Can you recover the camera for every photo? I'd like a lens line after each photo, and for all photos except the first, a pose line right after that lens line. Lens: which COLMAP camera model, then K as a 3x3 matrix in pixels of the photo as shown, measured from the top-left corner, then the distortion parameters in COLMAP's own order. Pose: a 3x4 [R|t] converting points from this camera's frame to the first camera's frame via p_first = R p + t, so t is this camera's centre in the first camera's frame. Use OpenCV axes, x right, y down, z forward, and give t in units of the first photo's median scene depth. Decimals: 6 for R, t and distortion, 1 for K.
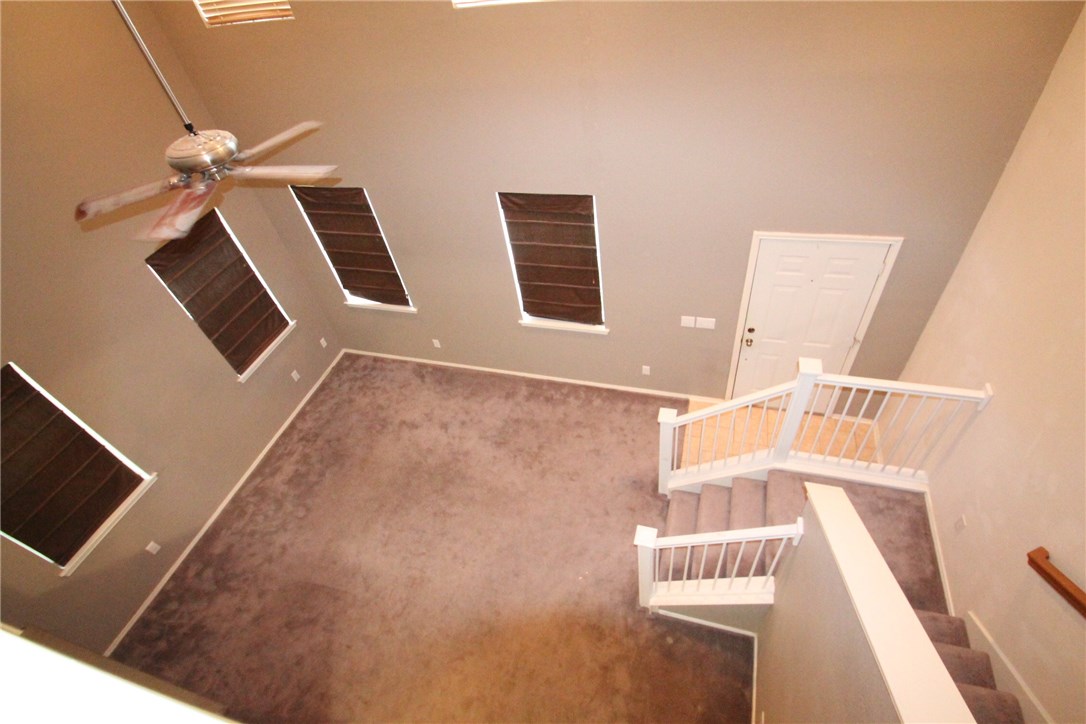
lens RADIAL K [[514.6, 0, 549.0], [0, 514.6, 365.5], [0, 0, 1]] dist [-0.003904, -0.001451]
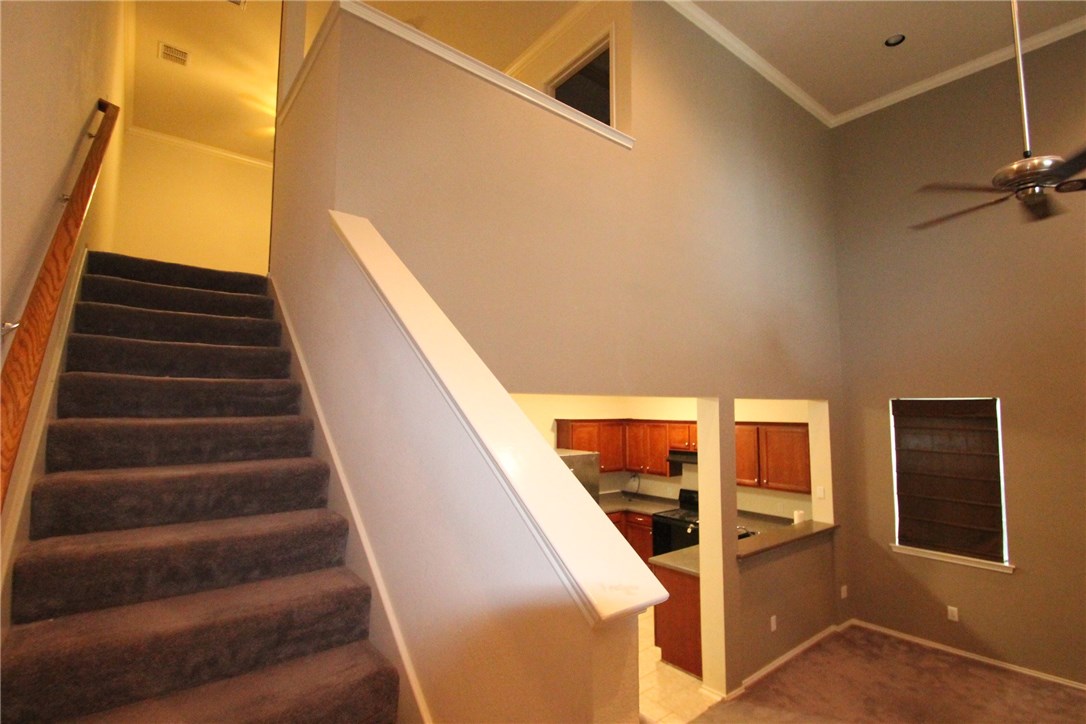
lens RADIAL K [[514.6, 0, 552.0], [0, 514.6, 360.6], [0, 0, 1]] dist [-0.003904, -0.001451]
pose [[-0.564063, 0.044215, -0.824547, 0.487870], [-0.539846, 0.735853, 0.408762, 0.002437], [0.624819, 0.675696, -0.391198, 0.566335]]
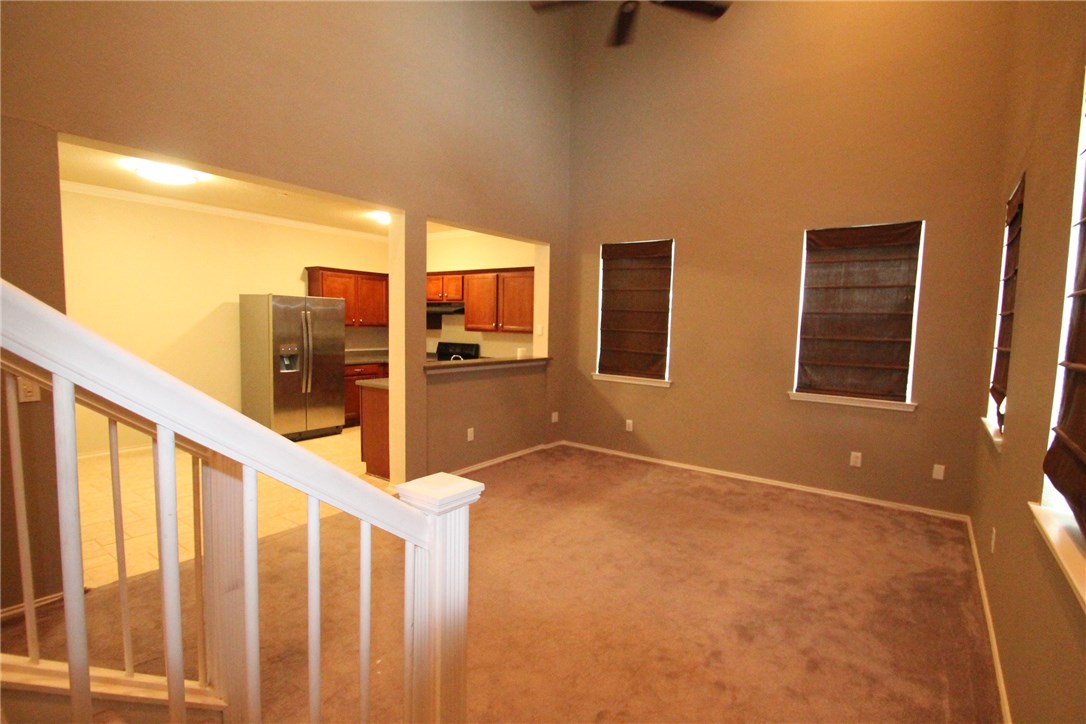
lens RADIAL K [[514.6, 0, 552.1], [0, 514.6, 362.1], [0, 0, 1]] dist [-0.003904, -0.001451]
pose [[-0.333397, 0.188433, -0.923764, 0.380317], [-0.662634, 0.650154, 0.371773, -0.071088], [0.670643, 0.736065, -0.091897, 0.882762]]
